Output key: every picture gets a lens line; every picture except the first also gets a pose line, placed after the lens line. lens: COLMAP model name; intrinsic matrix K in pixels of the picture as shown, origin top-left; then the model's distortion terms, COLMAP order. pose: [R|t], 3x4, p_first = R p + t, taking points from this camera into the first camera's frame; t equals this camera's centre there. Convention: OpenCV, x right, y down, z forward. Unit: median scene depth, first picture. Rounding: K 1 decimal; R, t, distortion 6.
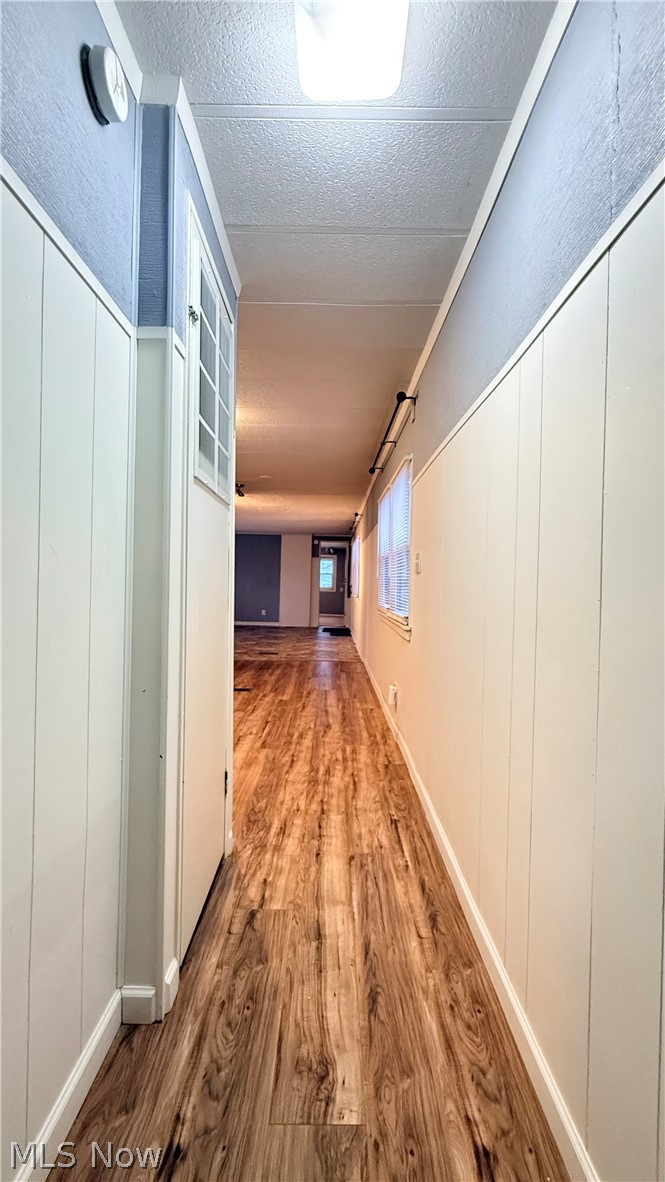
lens RADIAL K [[472.3, 0, 330.6], [0, 472.3, 589.4], [0, 0, 1]] dist [-0.002340, -0.000385]
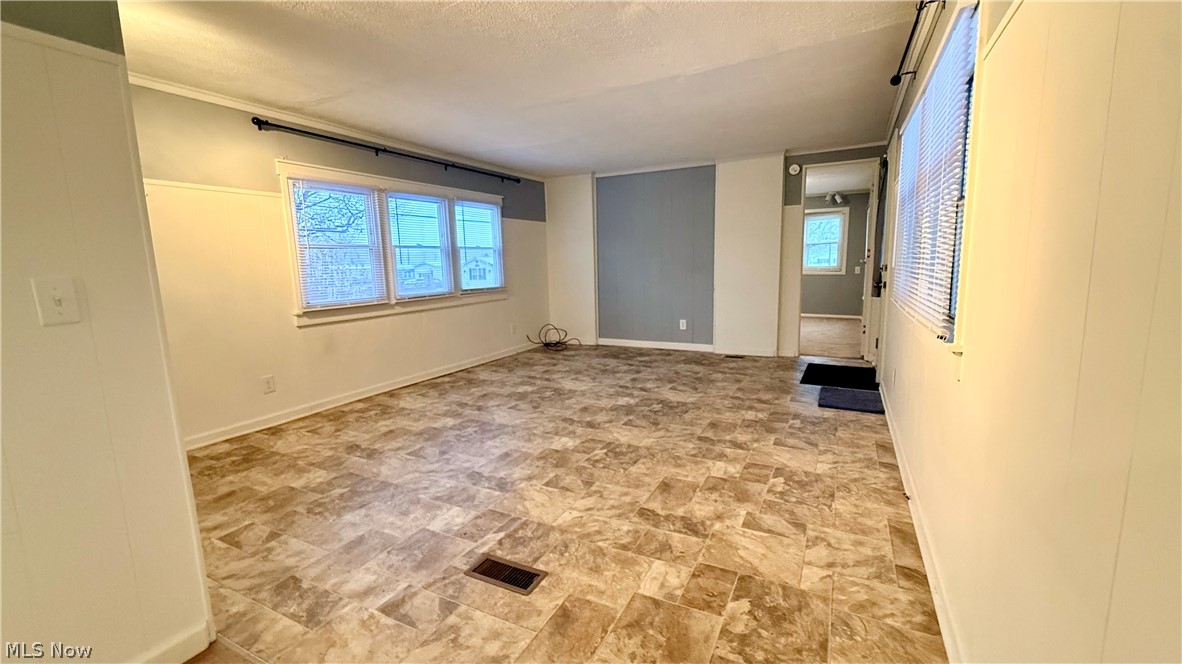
lens RADIAL K [[472.3, 0, 593.5], [0, 472.3, 328.9], [0, 0, 1]] dist [-0.002340, -0.000385]
pose [[0.884272, 0.022970, -0.466407, 0.014274], [0.036810, 0.992253, 0.118657, -0.011876], [0.465519, -0.122094, 0.876576, 0.546459]]
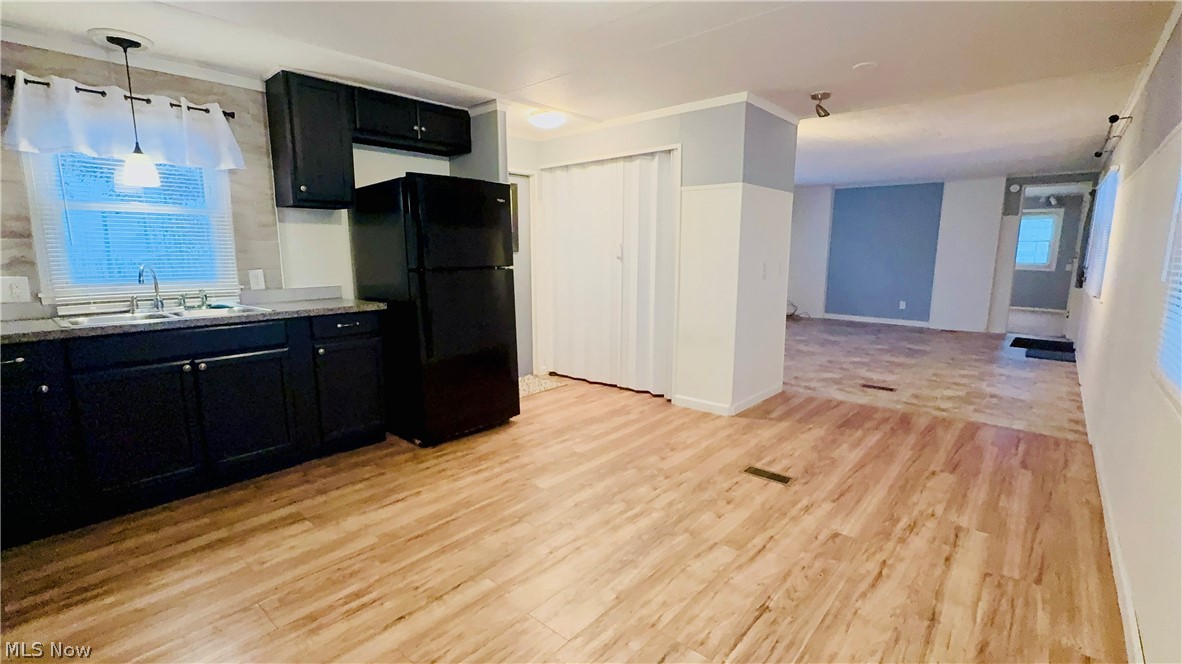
lens RADIAL K [[521.6, 0, 595.4], [0, 521.6, 331.6], [0, 0, 1]] dist [-0.000849, 0.000210]
pose [[0.752488, 0.085987, -0.652968, 0.016215], [0.005031, 0.990661, 0.136255, -0.017749], [0.658586, -0.105816, 0.745028, 0.184710]]
